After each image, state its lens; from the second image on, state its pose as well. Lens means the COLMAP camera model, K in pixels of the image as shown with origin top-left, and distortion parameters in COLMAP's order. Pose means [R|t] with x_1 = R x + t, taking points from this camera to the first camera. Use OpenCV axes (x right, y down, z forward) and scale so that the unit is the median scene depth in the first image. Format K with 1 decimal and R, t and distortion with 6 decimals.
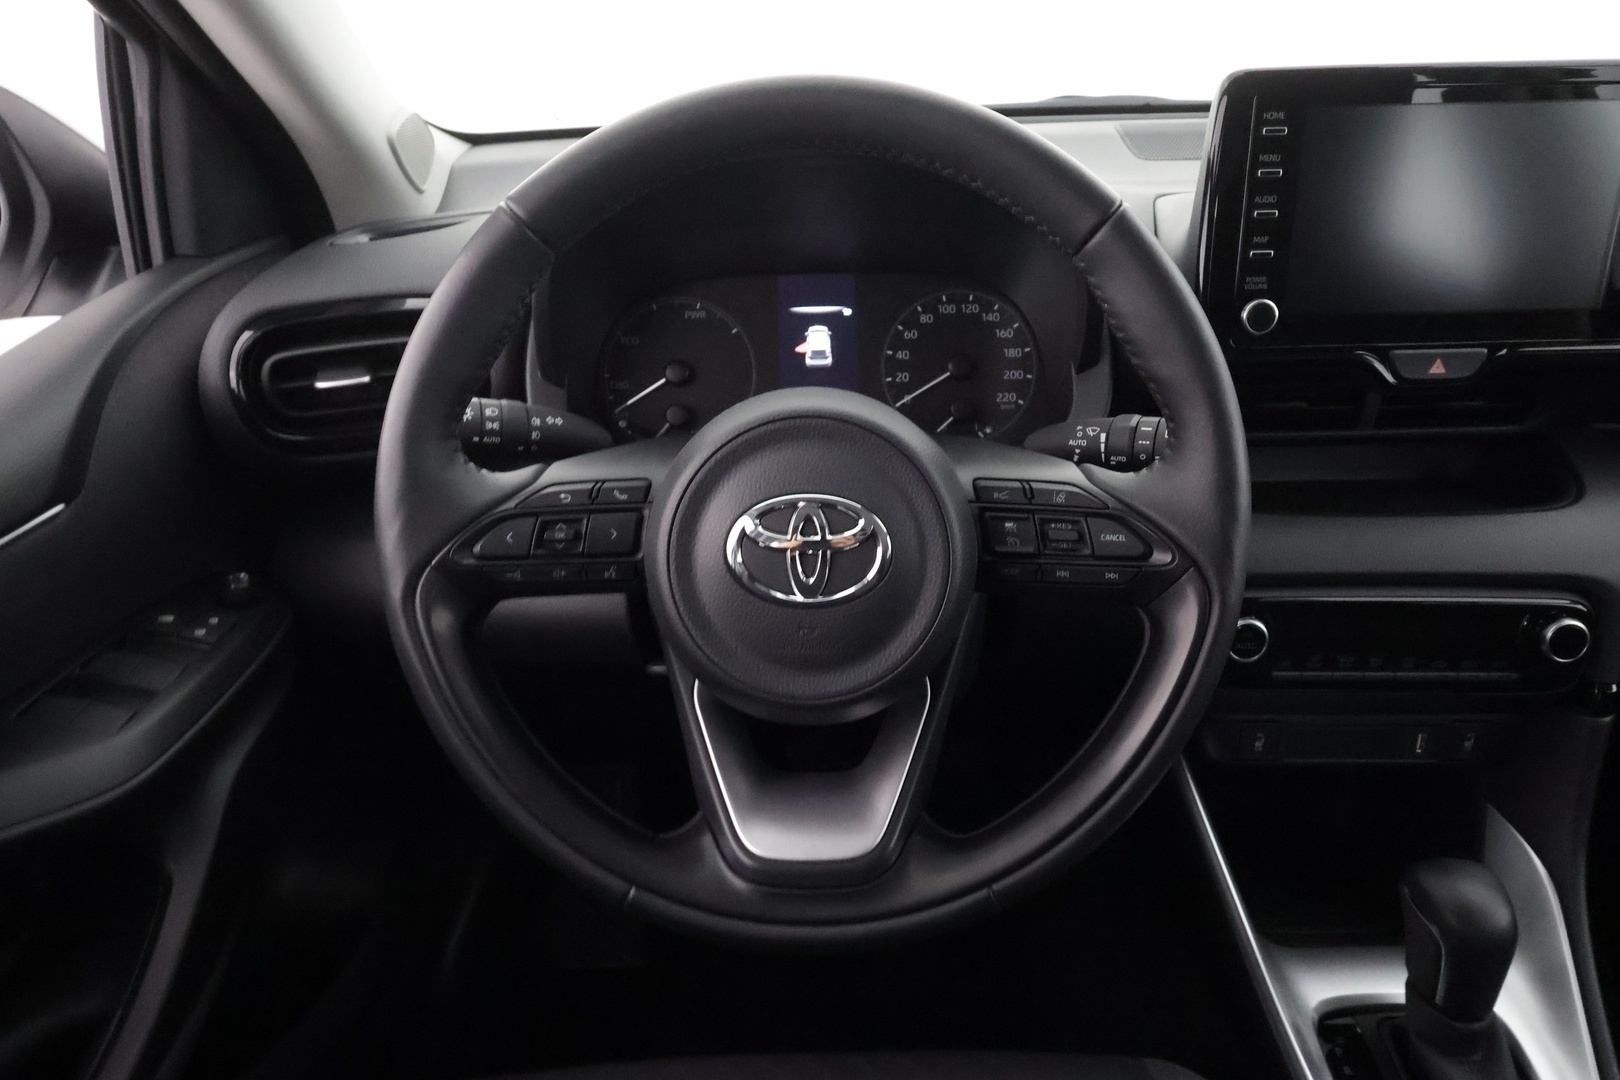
lens RADIAL K [[1026.5, 0, 819.1], [0, 1026.5, 539.0], [0, 0, 1]] dist [0.001207, -0.003615]
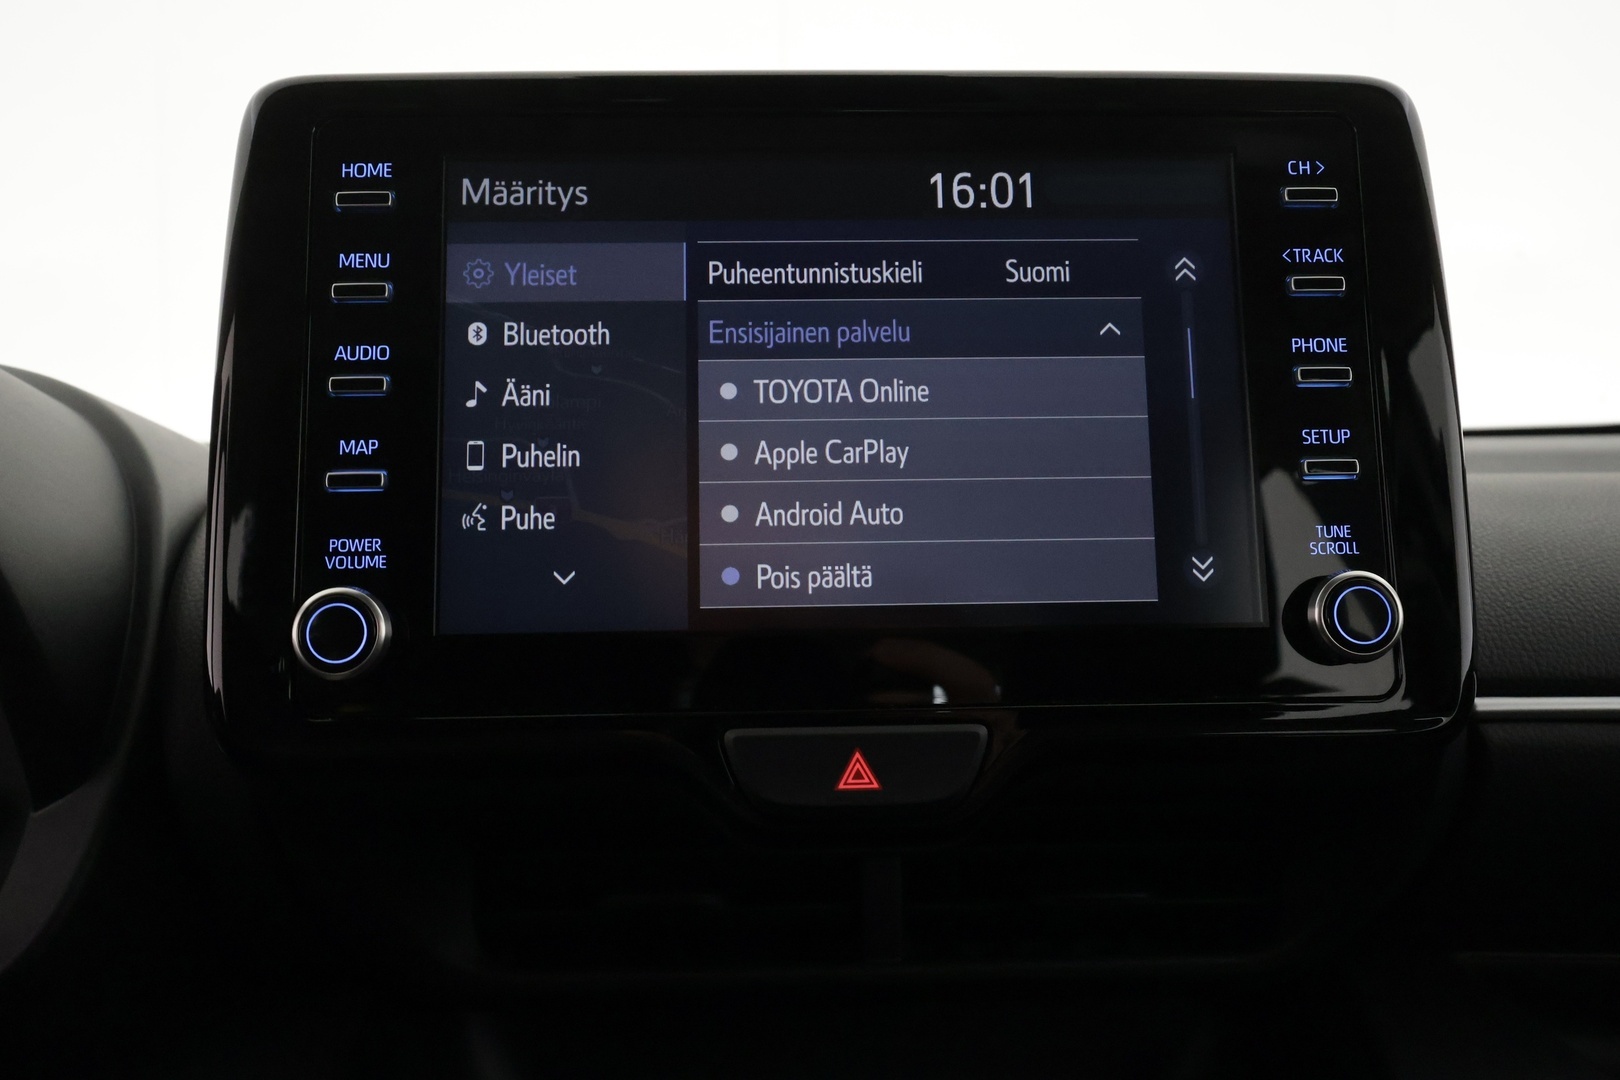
lens RADIAL K [[1270.6, 0, 812.0], [0, 1270.6, 543.6], [0, 0, 1]] dist [0.004985, 0.004748]
pose [[0.999913, 0.004720, 0.012289, 0.582474], [0.001112, 0.899873, -0.436150, -0.043128], [-0.013117, 0.436126, 0.899790, 0.557040]]
